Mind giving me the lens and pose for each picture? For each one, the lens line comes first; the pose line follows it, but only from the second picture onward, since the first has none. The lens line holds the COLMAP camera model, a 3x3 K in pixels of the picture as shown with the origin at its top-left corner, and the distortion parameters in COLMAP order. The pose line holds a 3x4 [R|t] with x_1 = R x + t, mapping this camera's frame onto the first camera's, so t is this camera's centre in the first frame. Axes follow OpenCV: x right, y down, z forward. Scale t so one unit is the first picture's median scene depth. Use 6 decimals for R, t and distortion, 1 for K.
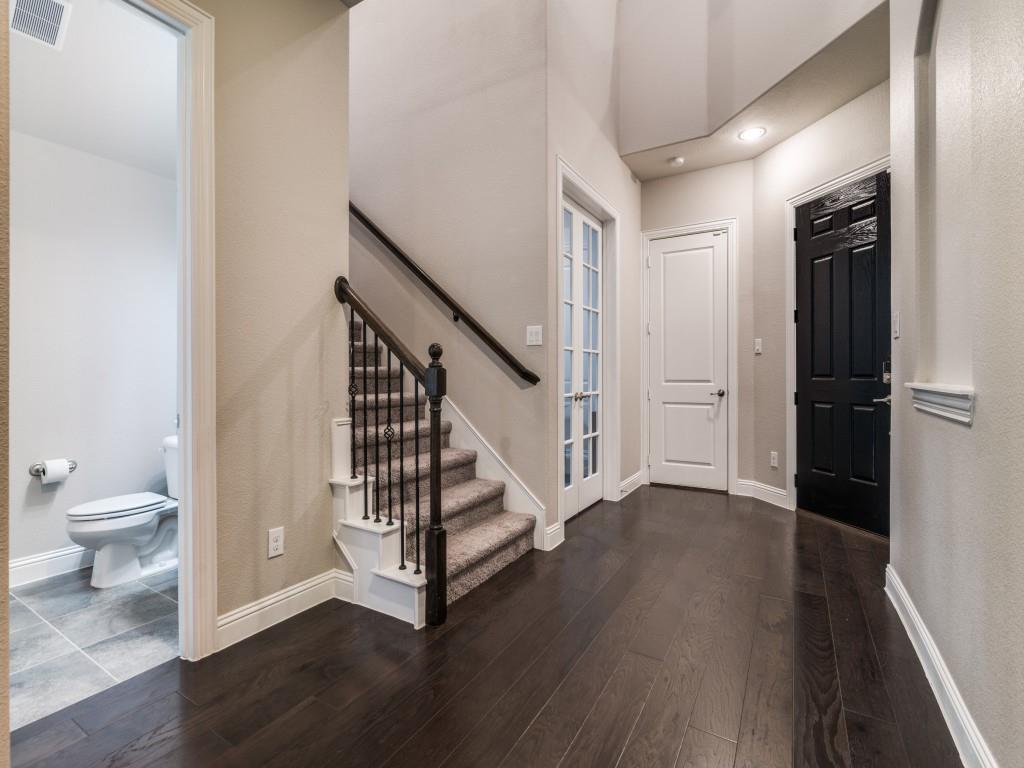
lens RADIAL K [[472.3, 0, 512.3], [0, 472.3, 376.6], [0, 0, 1]] dist [-0.004192, -0.000823]
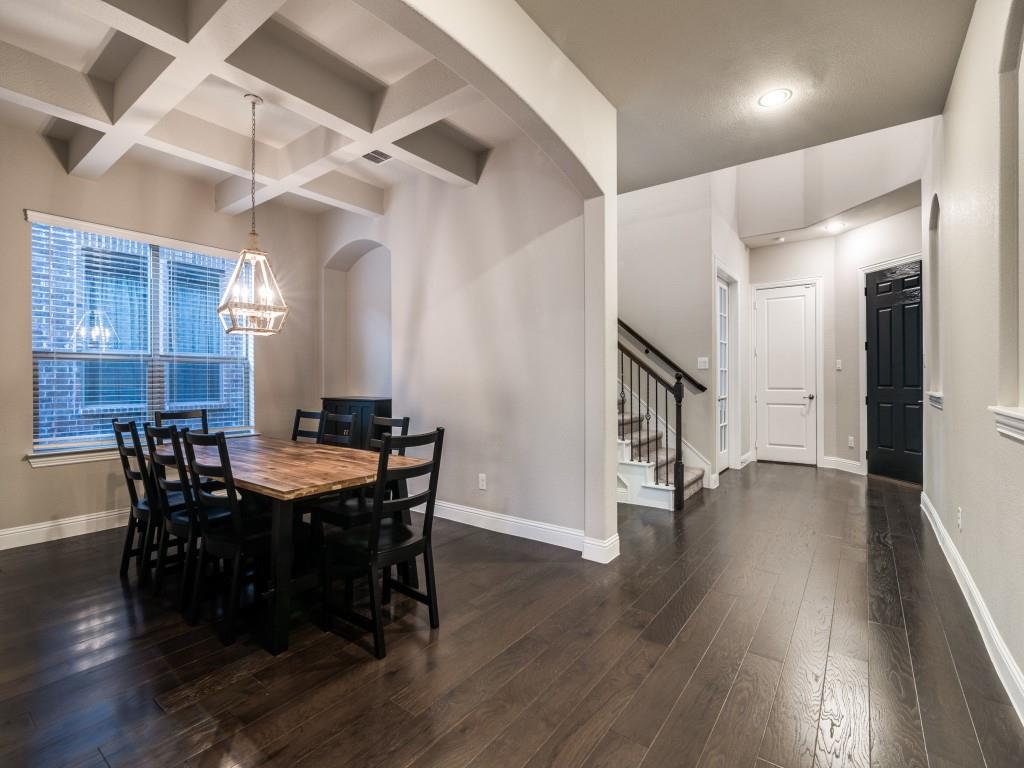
lens RADIAL K [[472.3, 0, 508.8], [0, 472.3, 379.3], [0, 0, 1]] dist [-0.004192, -0.000823]
pose [[0.994174, -0.003295, -0.107733, -0.378620], [0.002970, 0.999991, -0.003177, -0.020274], [0.107742, 0.002839, 0.994175, -0.628672]]
